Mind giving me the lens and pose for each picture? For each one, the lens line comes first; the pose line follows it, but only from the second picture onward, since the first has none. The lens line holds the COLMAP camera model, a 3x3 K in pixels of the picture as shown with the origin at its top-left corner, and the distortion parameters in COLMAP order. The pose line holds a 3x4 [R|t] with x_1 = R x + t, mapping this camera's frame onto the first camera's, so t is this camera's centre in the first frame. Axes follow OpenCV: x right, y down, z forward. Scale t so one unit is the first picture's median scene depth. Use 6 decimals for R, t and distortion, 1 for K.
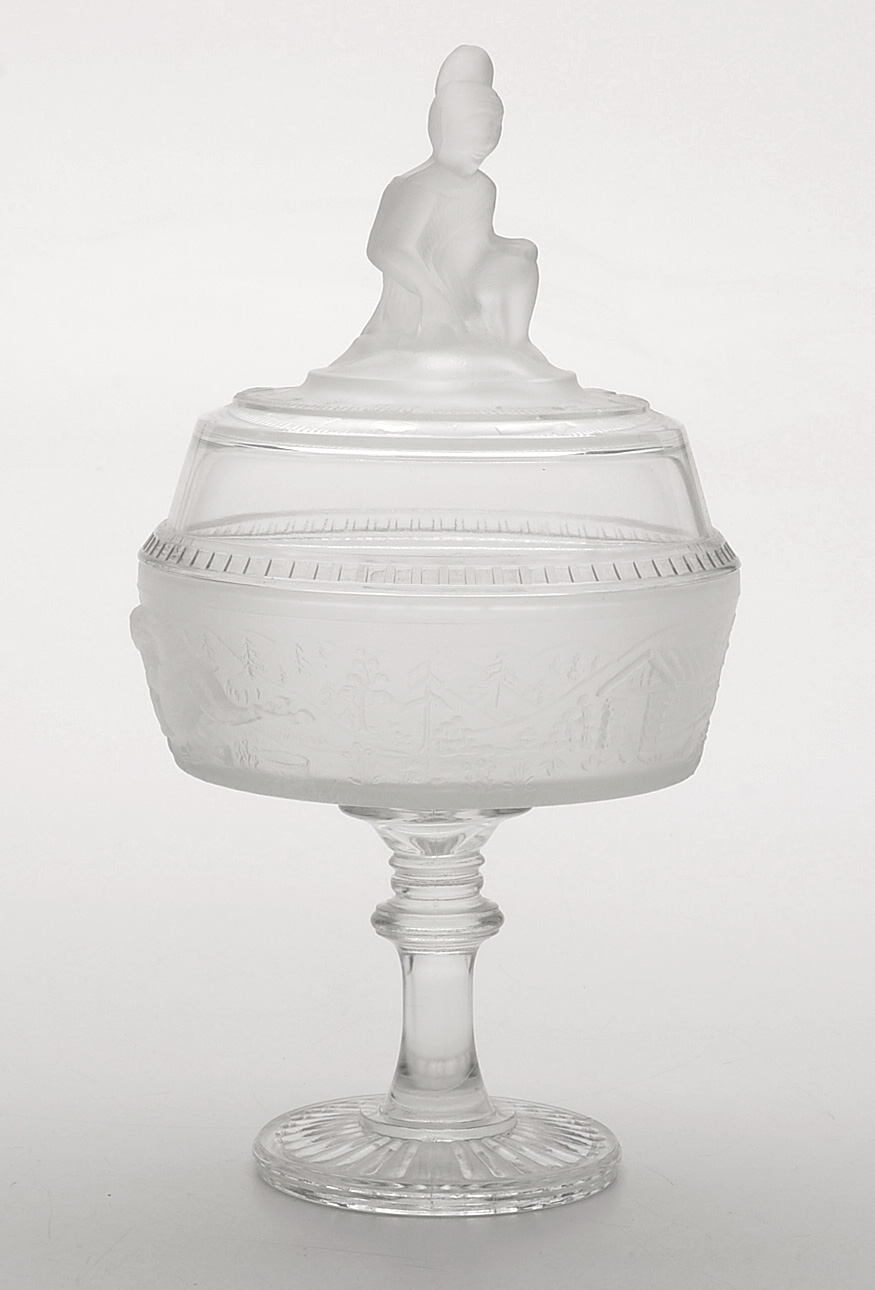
lens RADIAL K [[2076.4, 0, 428.2], [0, 2076.4, 639.8], [0, 0, 1]] dist [0.136635, 0.000000]
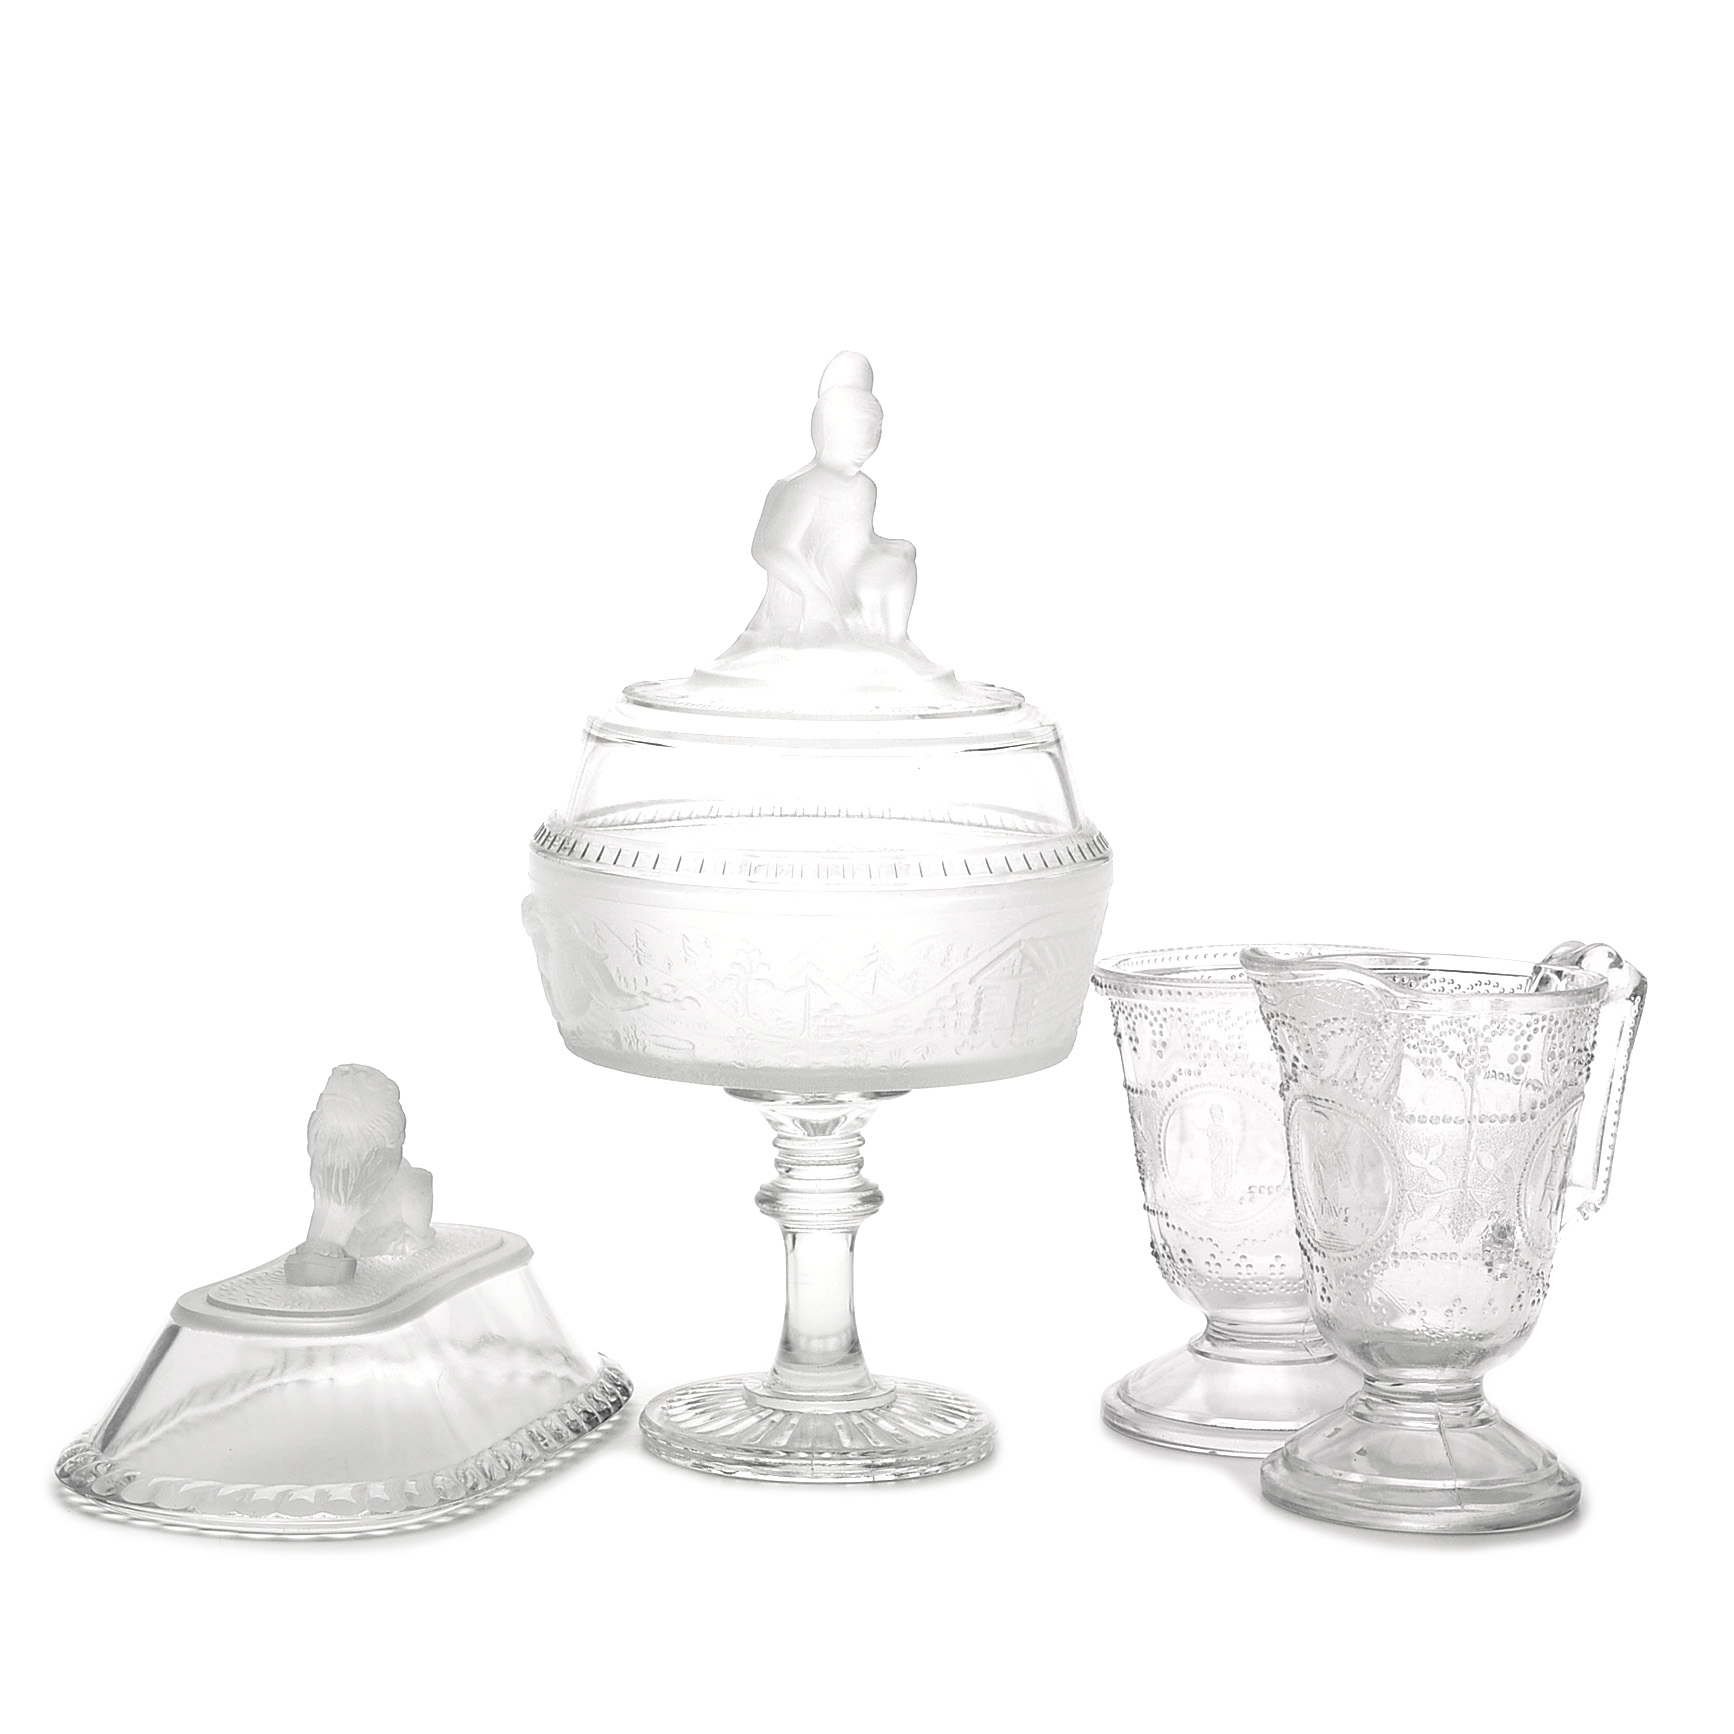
lens RADIAL K [[4722.2, 0, 876.7], [0, 4722.2, 871.2], [0, 0, 1]] dist [0.424494, 0.000000]
pose [[0.999956, 0.002236, -0.009123, 0.054315], [-0.001905, 0.999345, 0.036144, -0.112646], [0.009198, -0.036125, 0.999305, -1.339791]]
